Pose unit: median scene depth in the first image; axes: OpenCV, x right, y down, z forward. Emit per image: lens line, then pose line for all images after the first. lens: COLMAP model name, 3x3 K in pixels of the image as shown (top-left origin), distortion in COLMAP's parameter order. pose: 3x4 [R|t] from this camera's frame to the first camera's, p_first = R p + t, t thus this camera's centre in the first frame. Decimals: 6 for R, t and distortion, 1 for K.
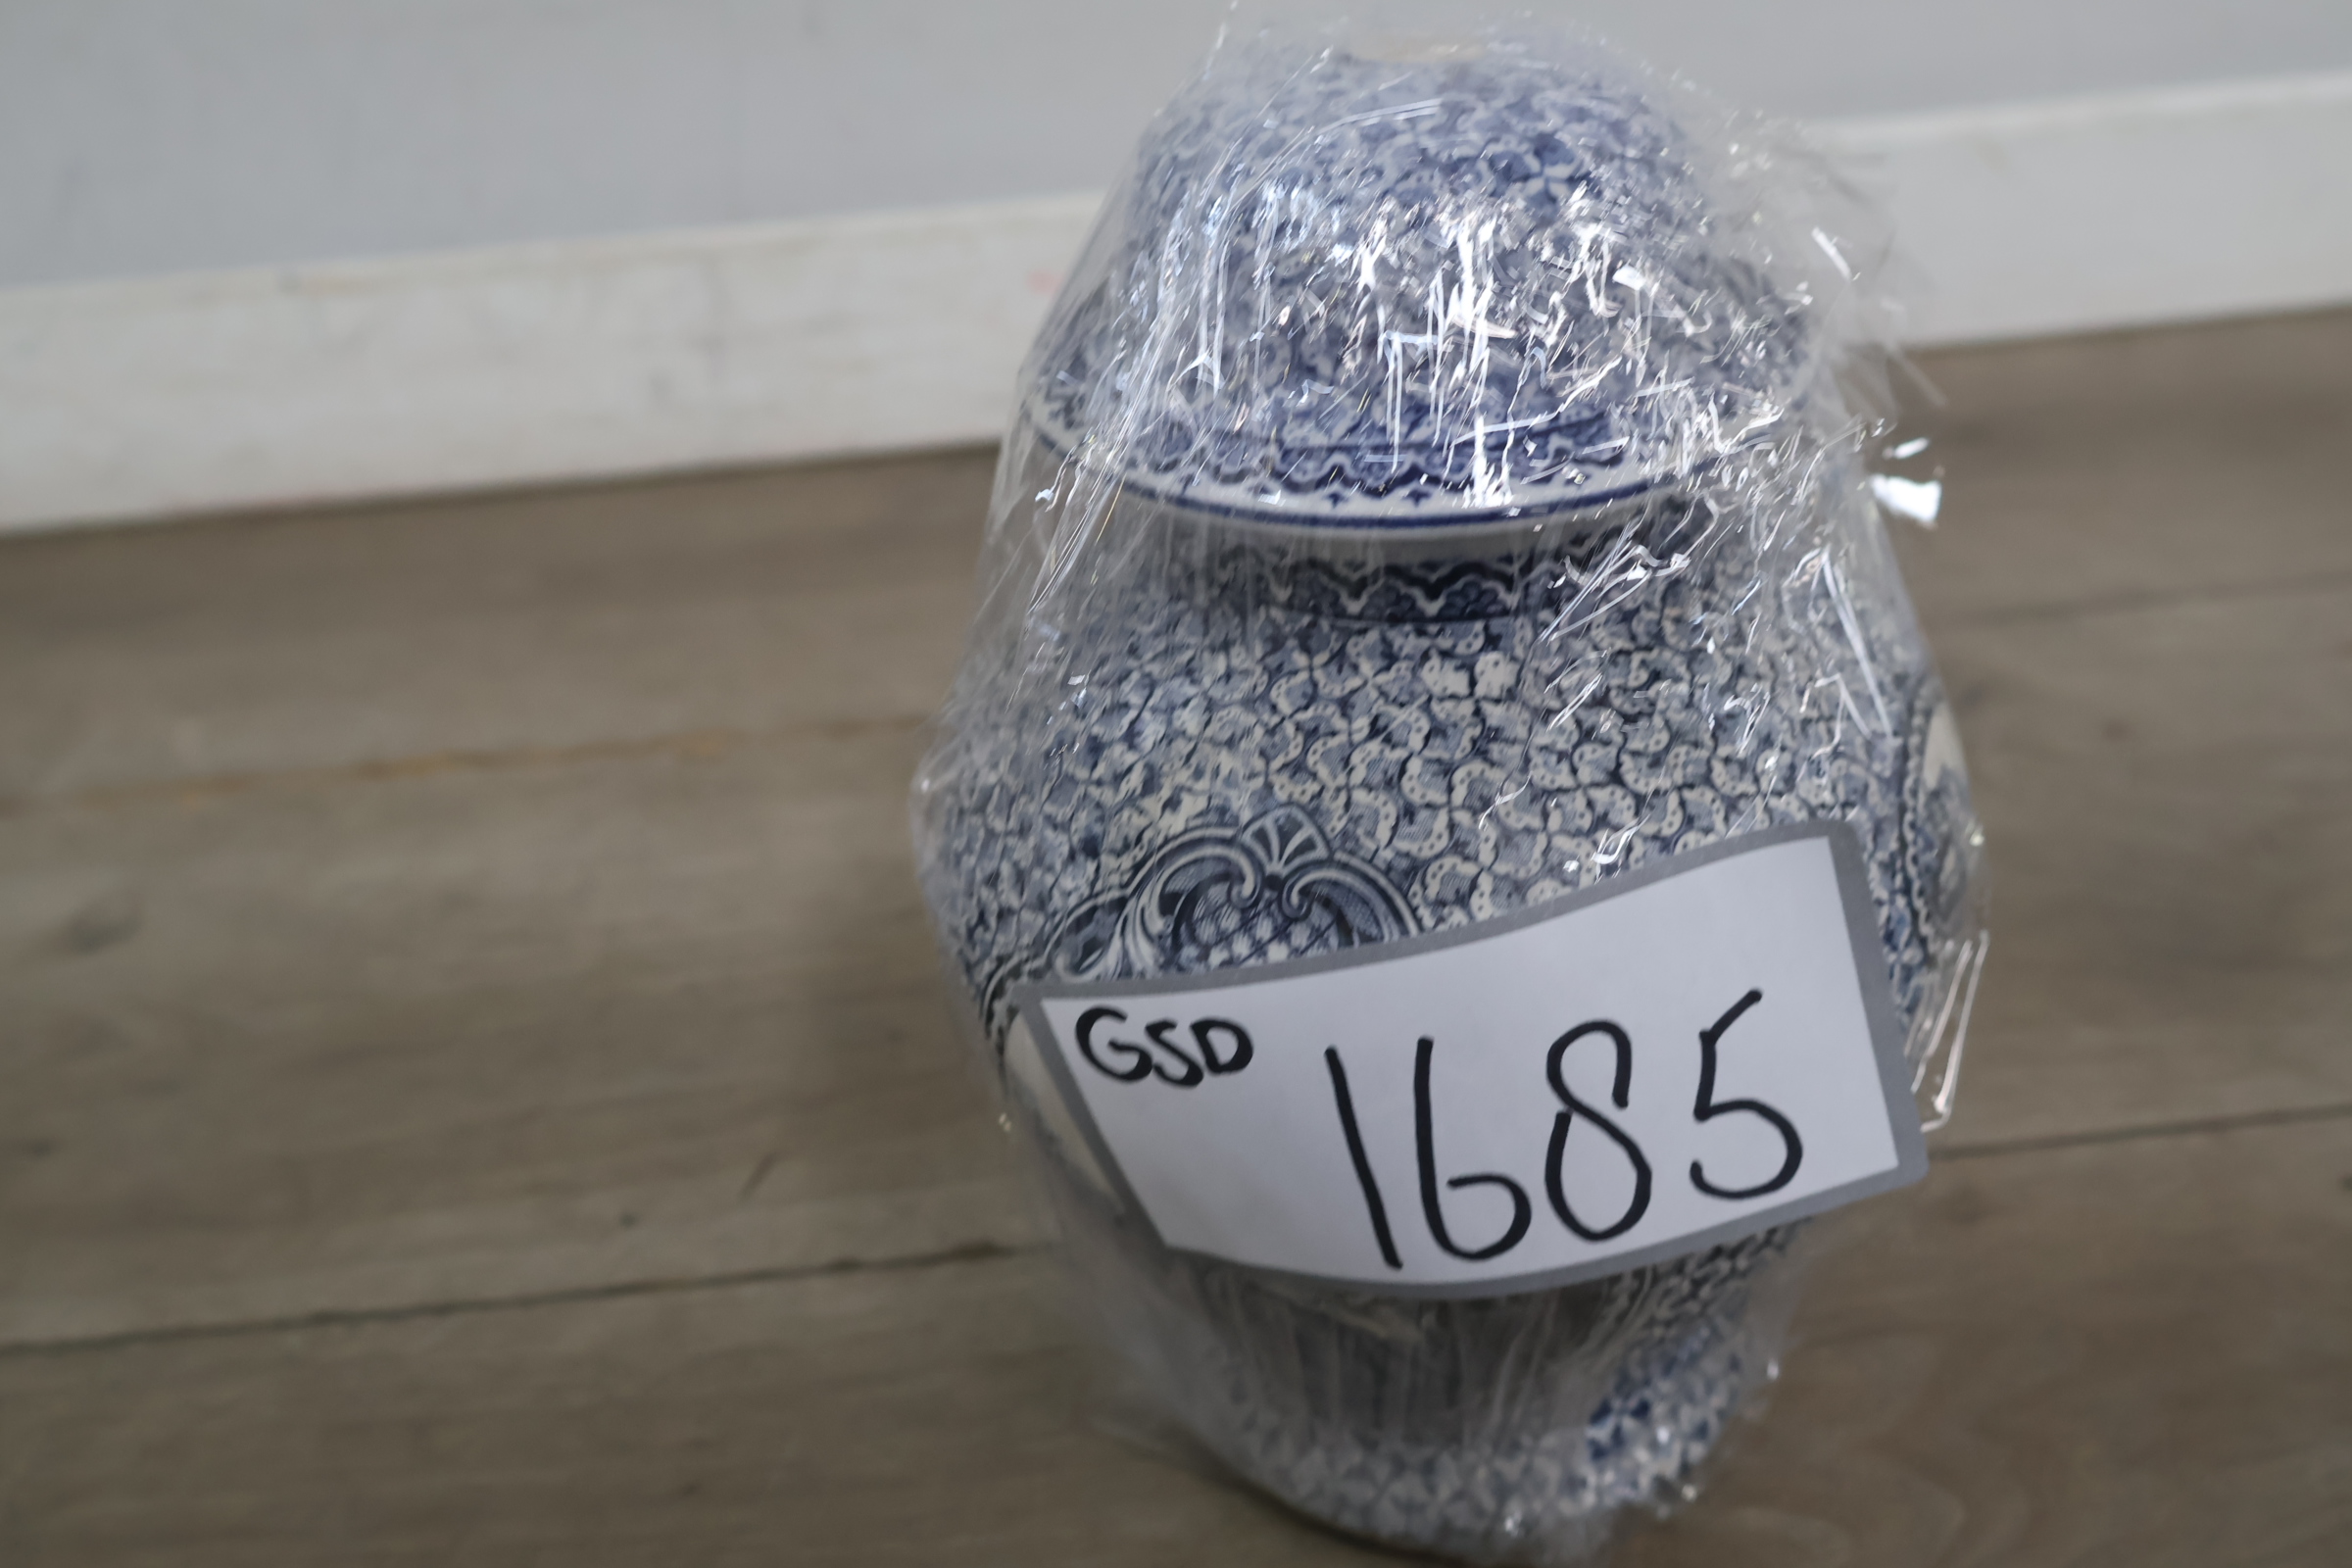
lens RADIAL K [[2529.1, 0, 1176.0], [0, 2529.1, 784.0], [0, 0, 1]] dist [0.017597, -0.019627]
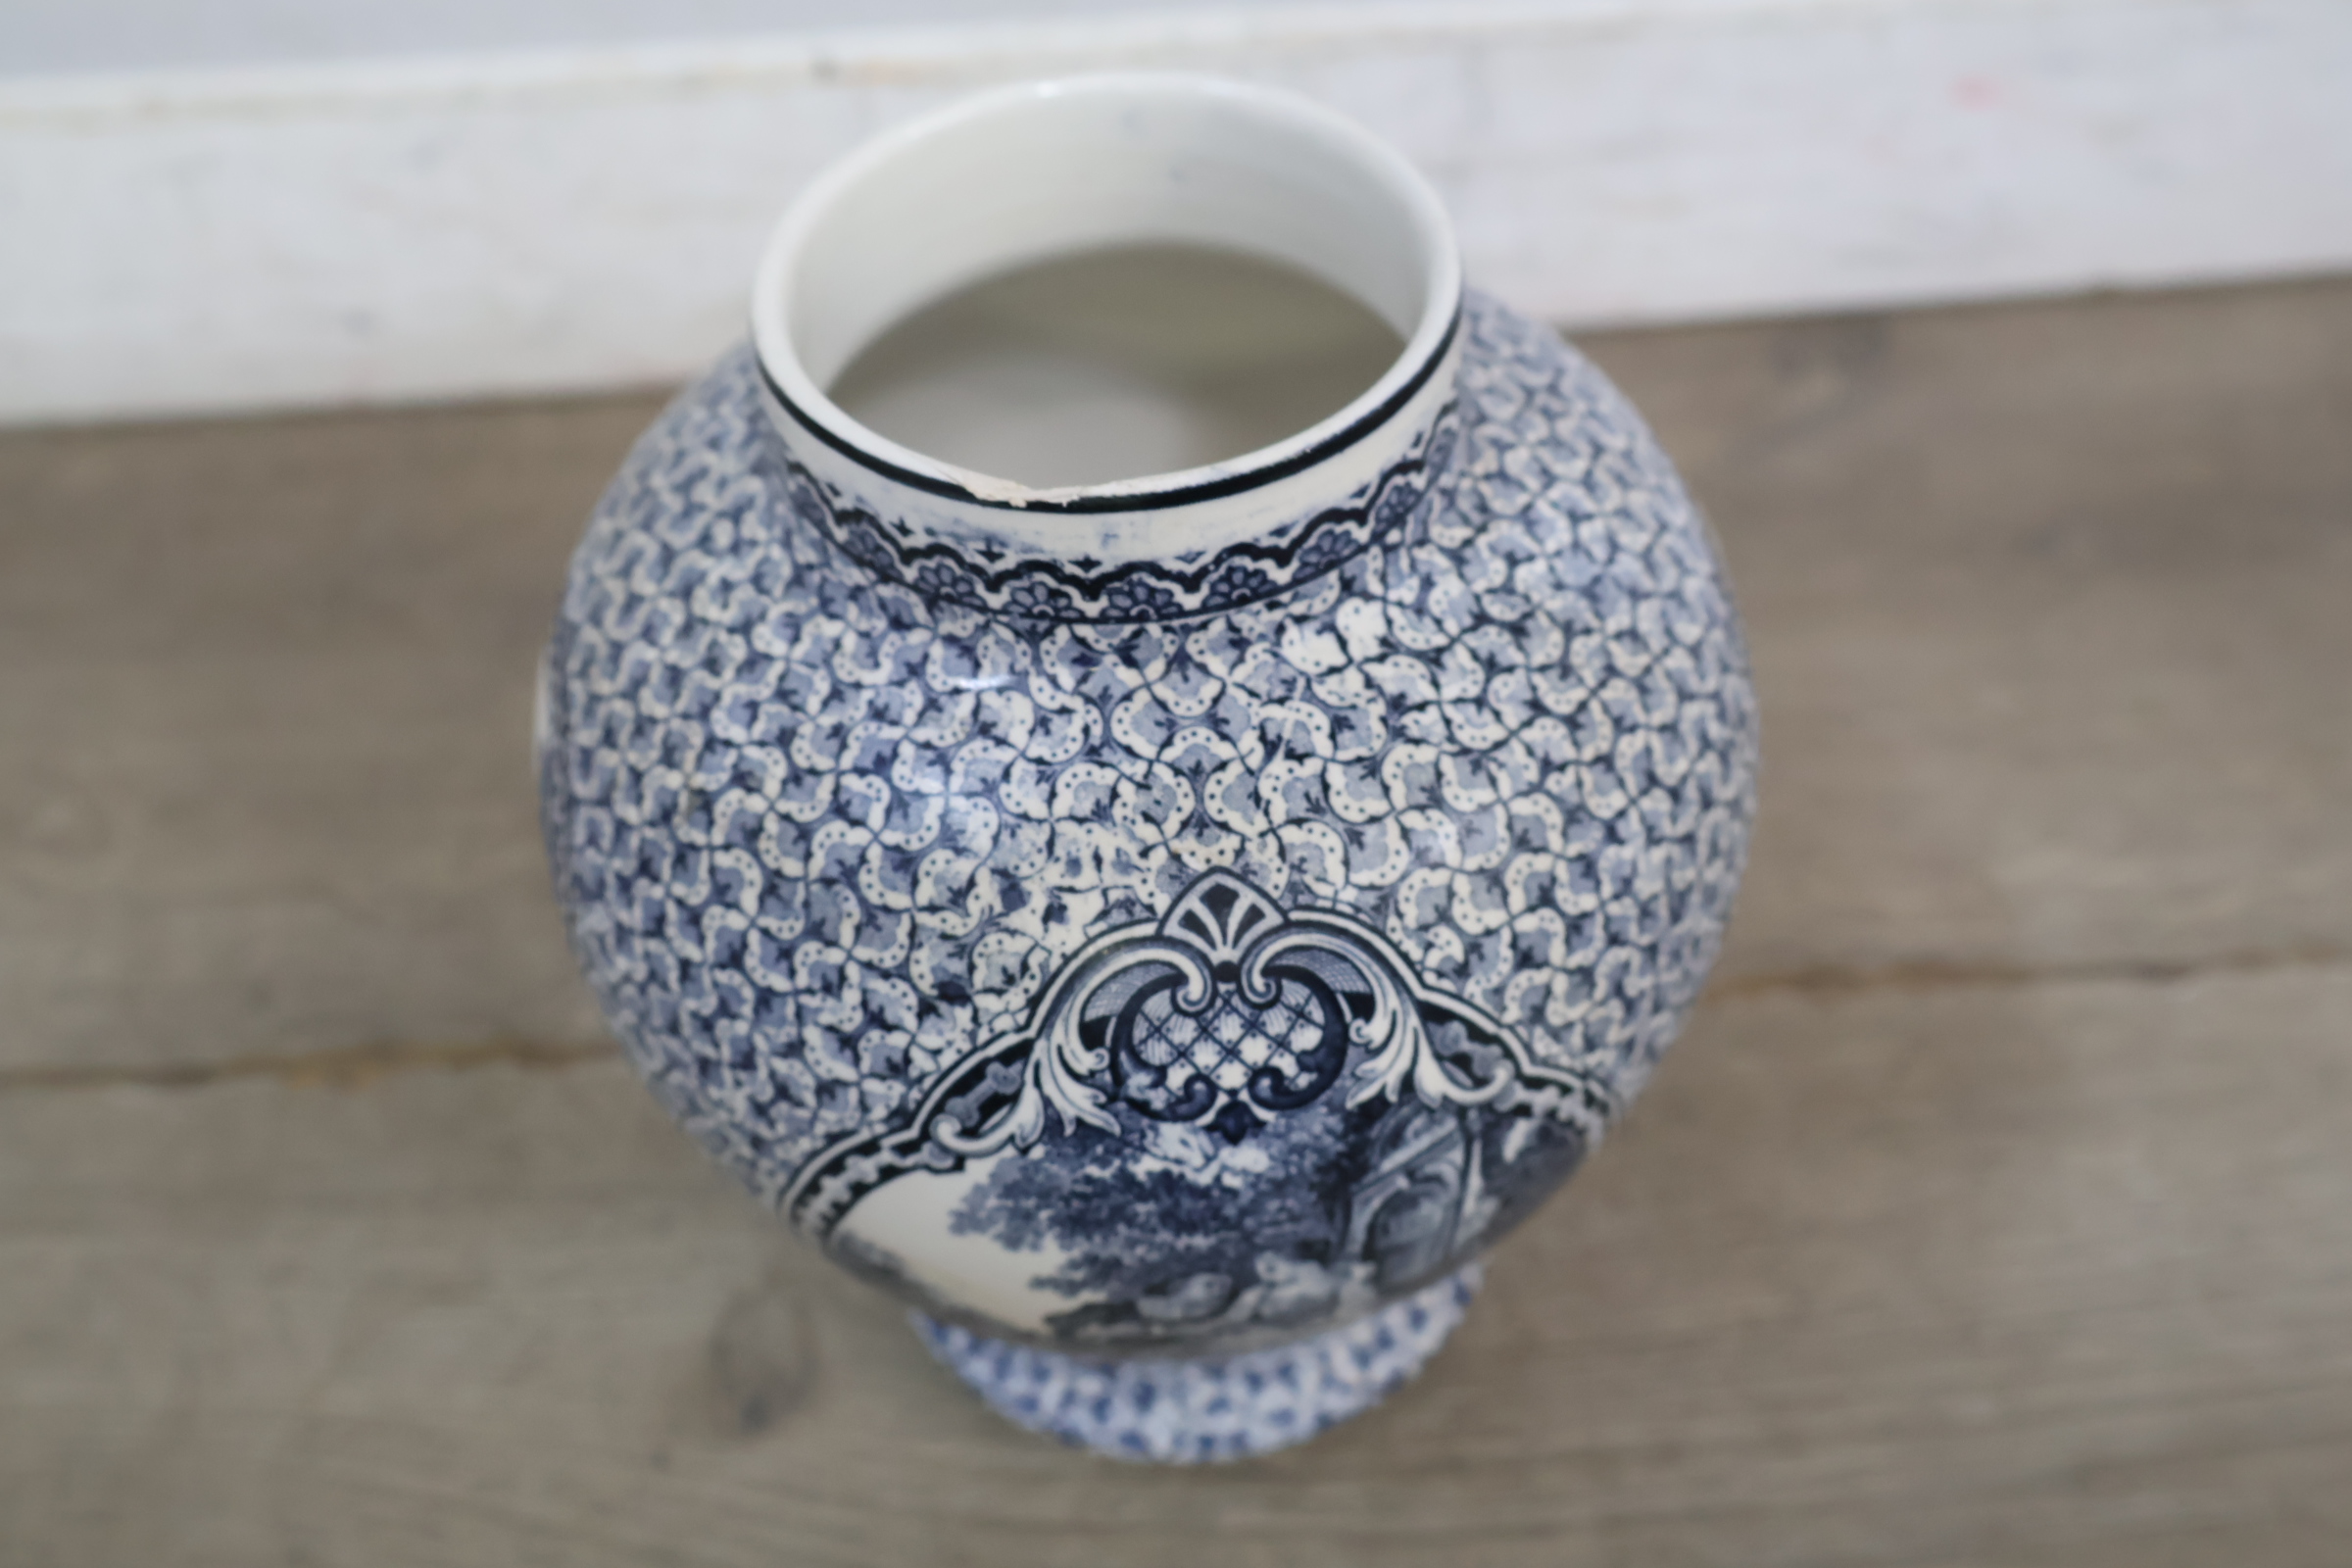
lens RADIAL K [[2529.1, 0, 1176.0], [0, 2529.1, 784.0], [0, 0, 1]] dist [0.017597, -0.019627]
pose [[0.850639, -0.352869, 0.389740, -0.263252], [0.243933, 0.921575, 0.301986, -0.258795], [-0.465736, -0.161811, 0.870004, 0.308786]]
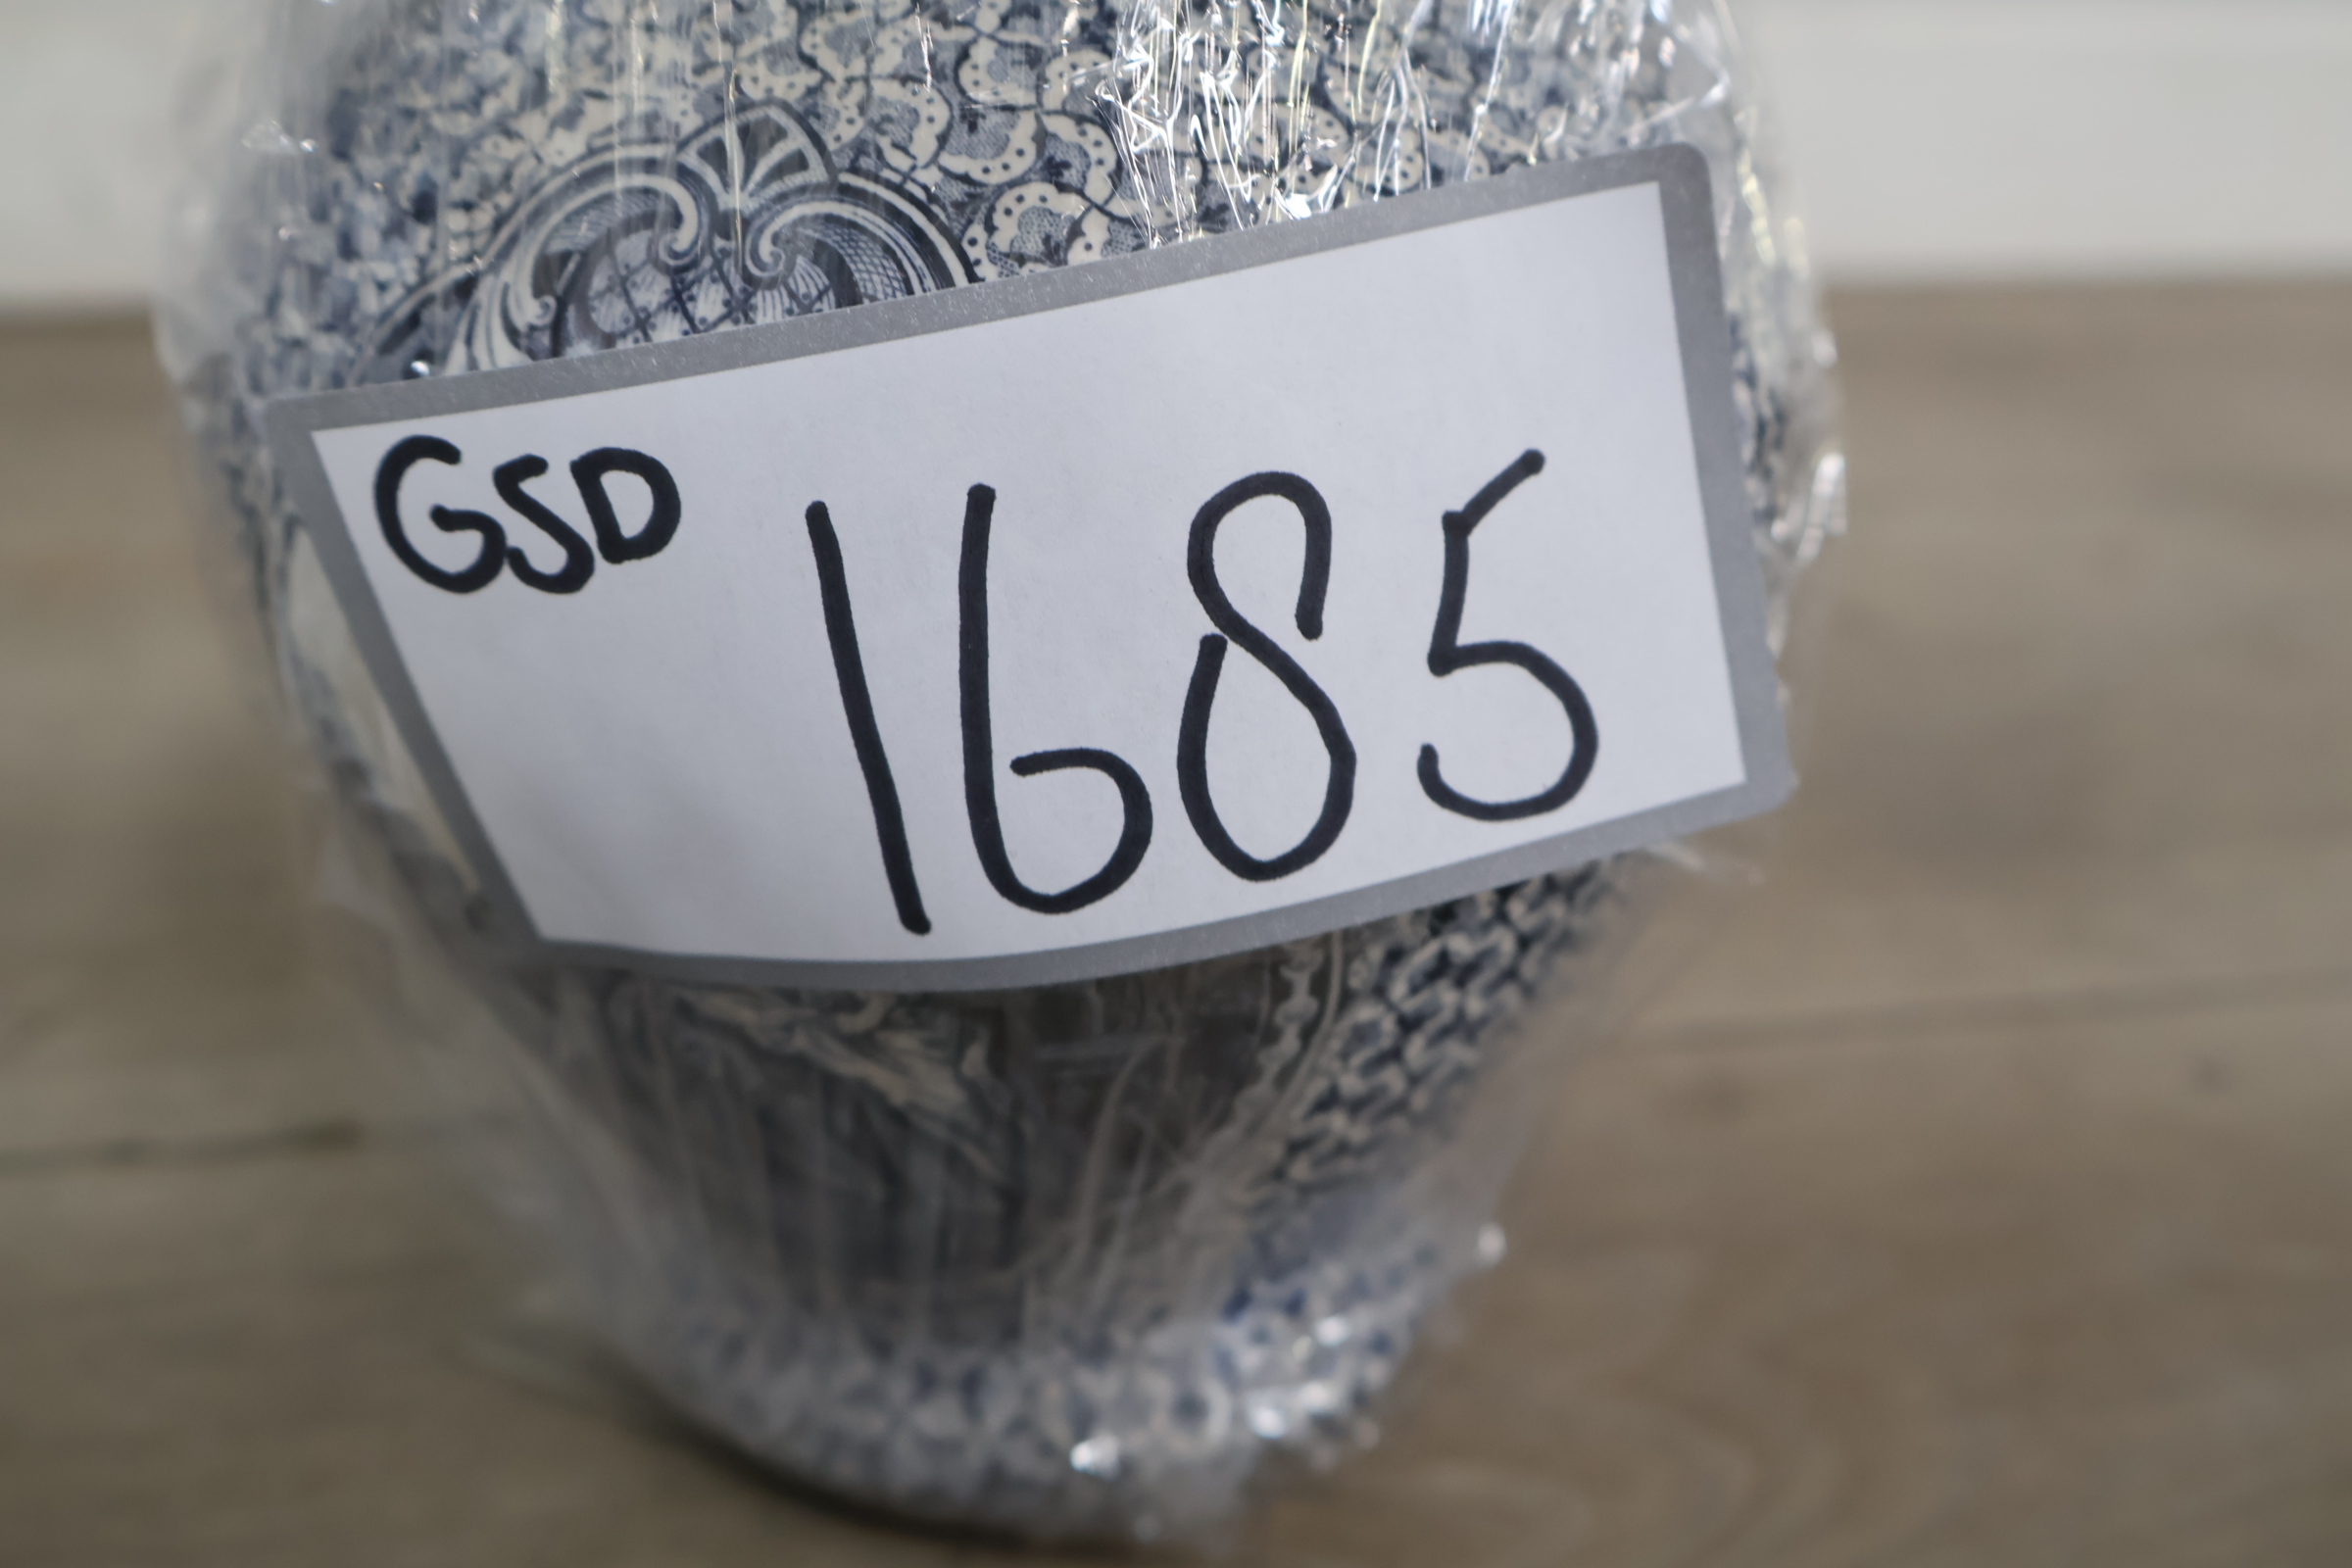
lens RADIAL K [[2529.1, 0, 1176.0], [0, 2529.1, 784.0], [0, 0, 1]] dist [0.017597, -0.019627]
pose [[0.987349, 0.045960, 0.151757, 0.055957], [-0.032935, 0.995641, -0.087258, 0.209083], [-0.155106, 0.081156, 0.984559, 0.417545]]
